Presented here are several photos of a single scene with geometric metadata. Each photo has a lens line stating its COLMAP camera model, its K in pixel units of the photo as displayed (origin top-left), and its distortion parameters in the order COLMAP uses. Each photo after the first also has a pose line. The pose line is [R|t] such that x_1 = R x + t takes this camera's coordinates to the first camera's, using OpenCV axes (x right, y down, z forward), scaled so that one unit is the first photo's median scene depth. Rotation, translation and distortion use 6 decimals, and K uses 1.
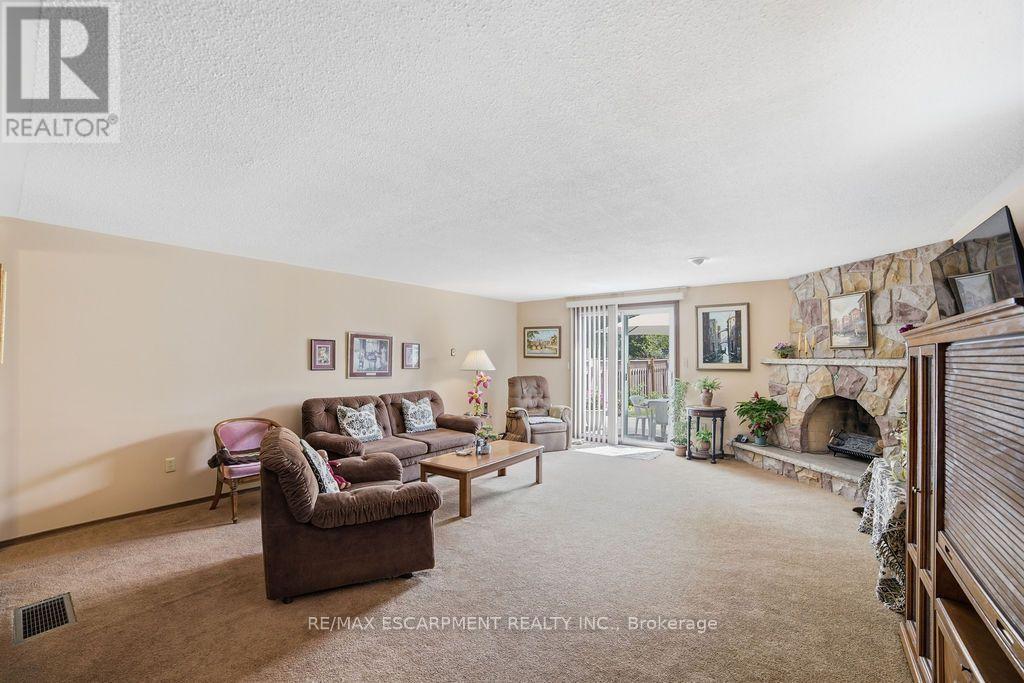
lens RADIAL K [[431.4, 0, 498.5], [0, 431.4, 357.7], [0, 0, 1]] dist [-0.099006, 0.030036]
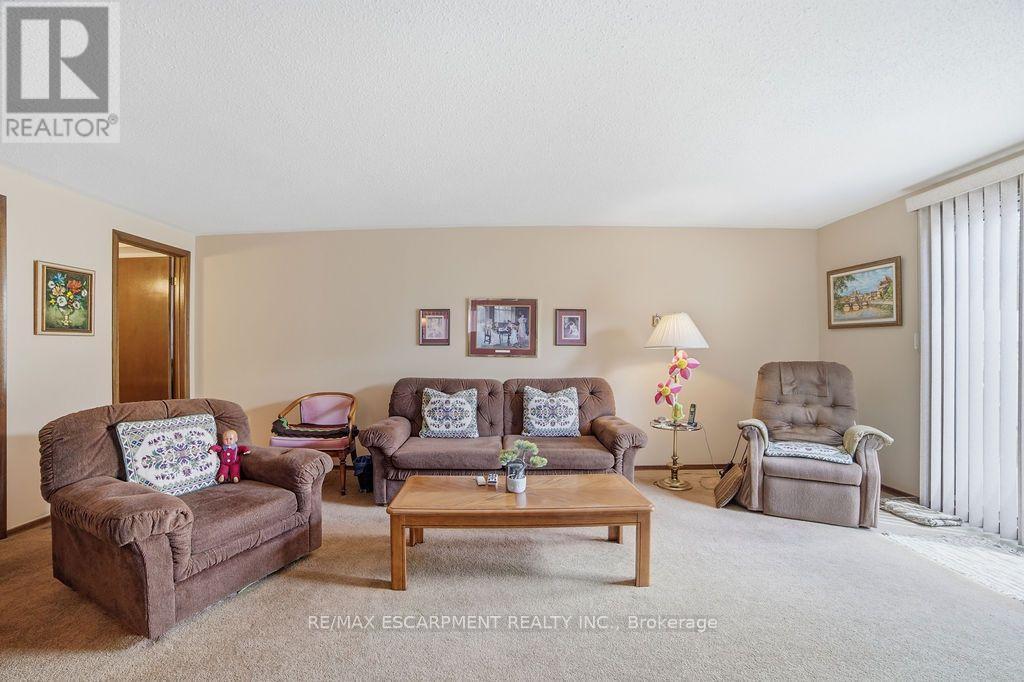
lens RADIAL K [[431.4, 0, 498.5], [0, 431.4, 357.2], [0, 0, 1]] dist [-0.099006, 0.030036]
pose [[0.603145, 0.009633, -0.797573, 0.295771], [0.003631, 0.999884, 0.014822, 0.035338], [0.797623, -0.011836, 0.603040, 0.508949]]
